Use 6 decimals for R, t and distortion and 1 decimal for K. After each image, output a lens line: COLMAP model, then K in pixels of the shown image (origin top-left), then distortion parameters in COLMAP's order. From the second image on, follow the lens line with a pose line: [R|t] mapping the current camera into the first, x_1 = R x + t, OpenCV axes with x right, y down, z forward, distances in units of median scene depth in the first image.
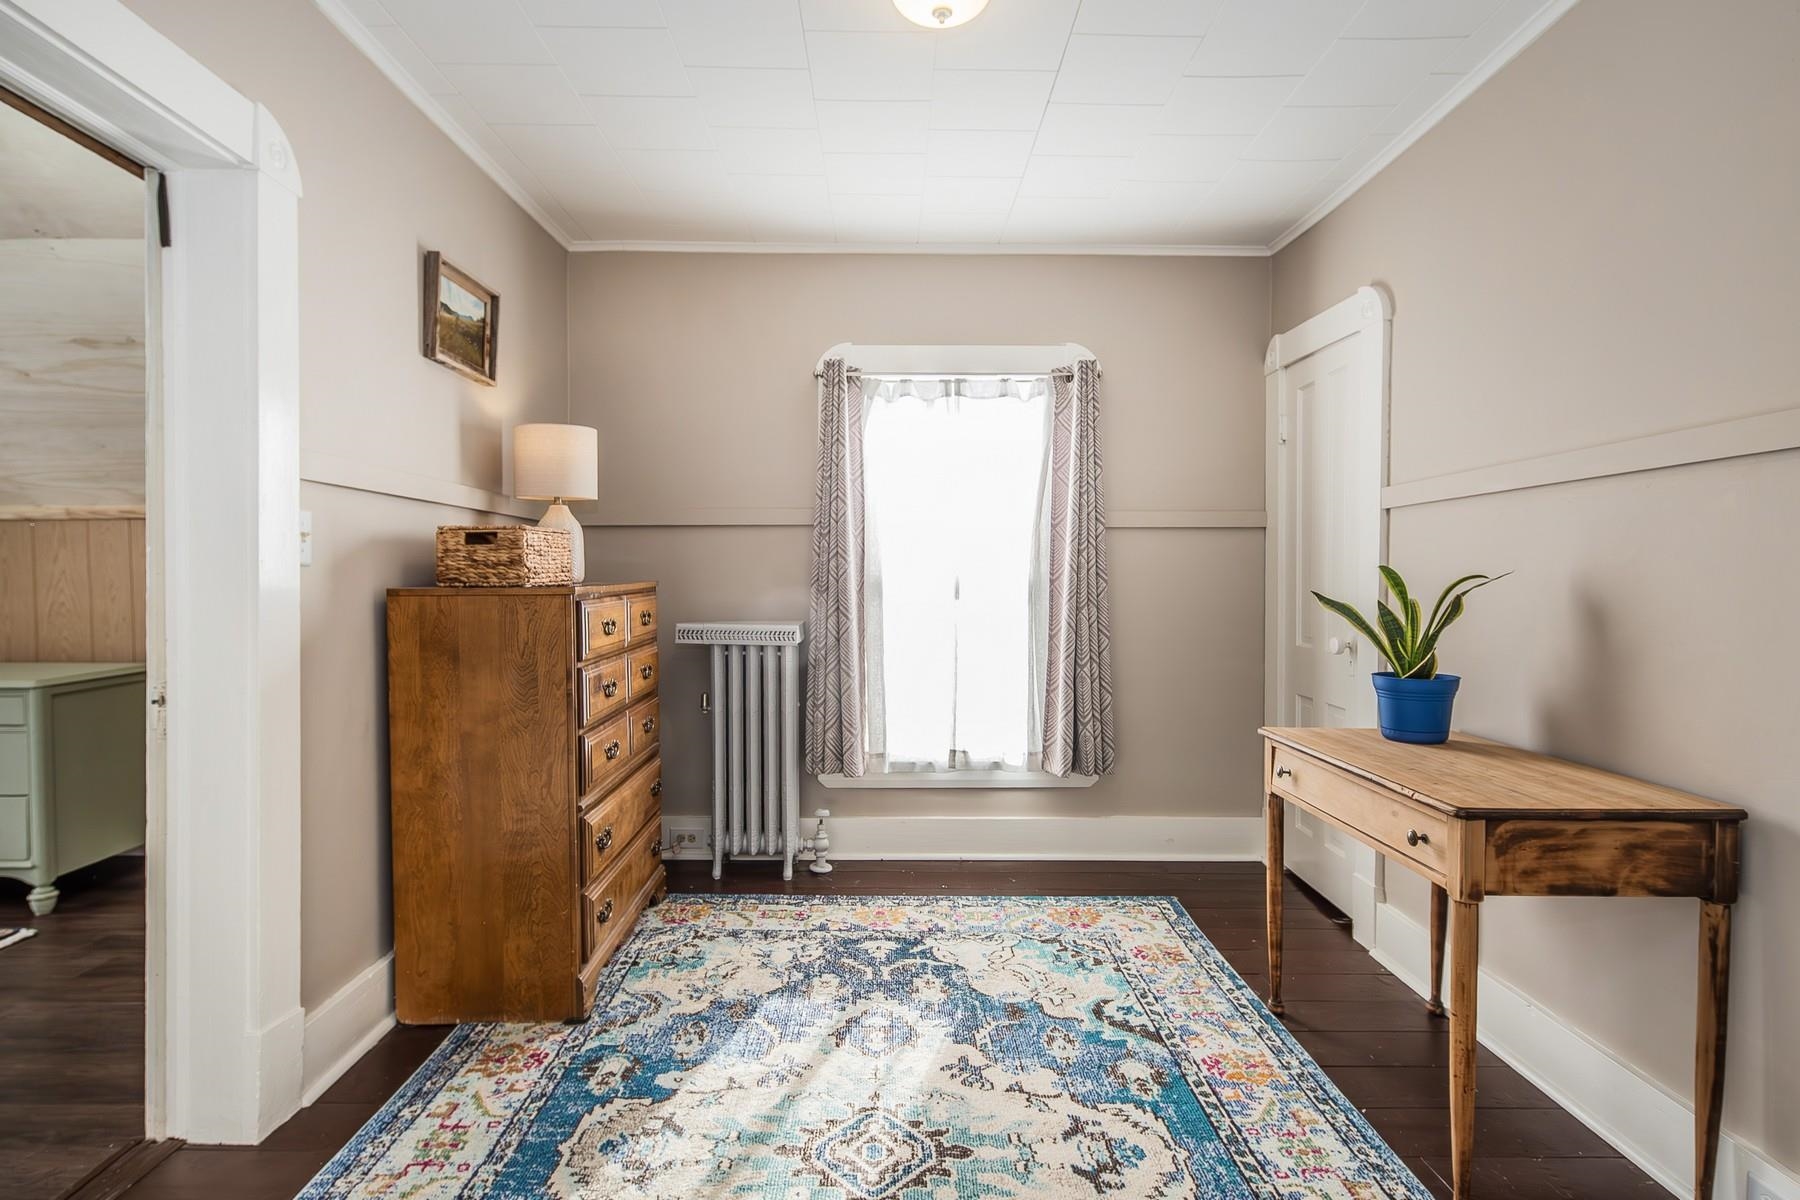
lens RADIAL K [[878.2, 0, 862.6], [0, 878.2, 602.2], [0, 0, 1]] dist [0.003461, 0.000749]
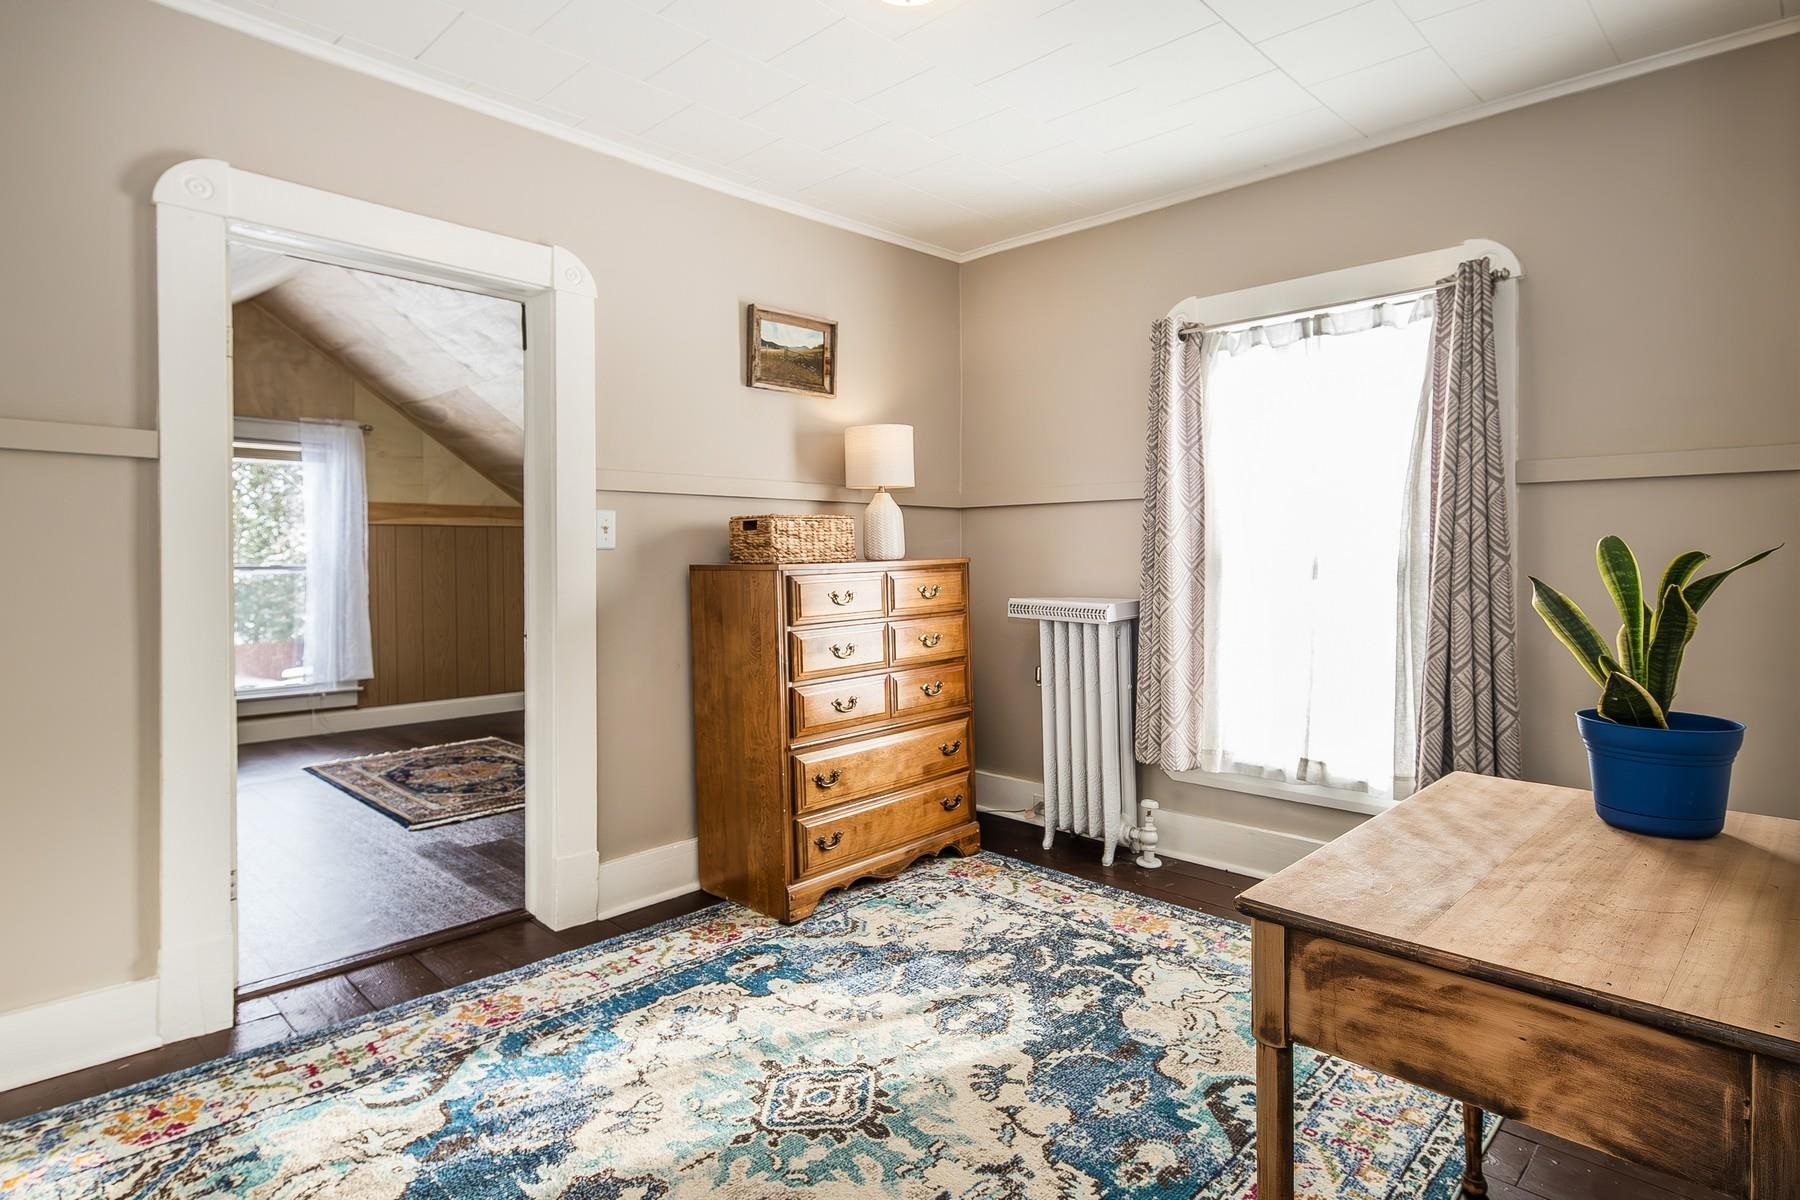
lens RADIAL K [[878.2, 0, 930.2], [0, 878.2, 574.3], [0, 0, 1]] dist [0.003461, 0.000749]
pose [[0.758519, 0.012513, -0.651531, 0.587926], [-0.013029, 0.999907, 0.004035, -0.010504], [0.651521, 0.005428, 0.758611, 0.202092]]
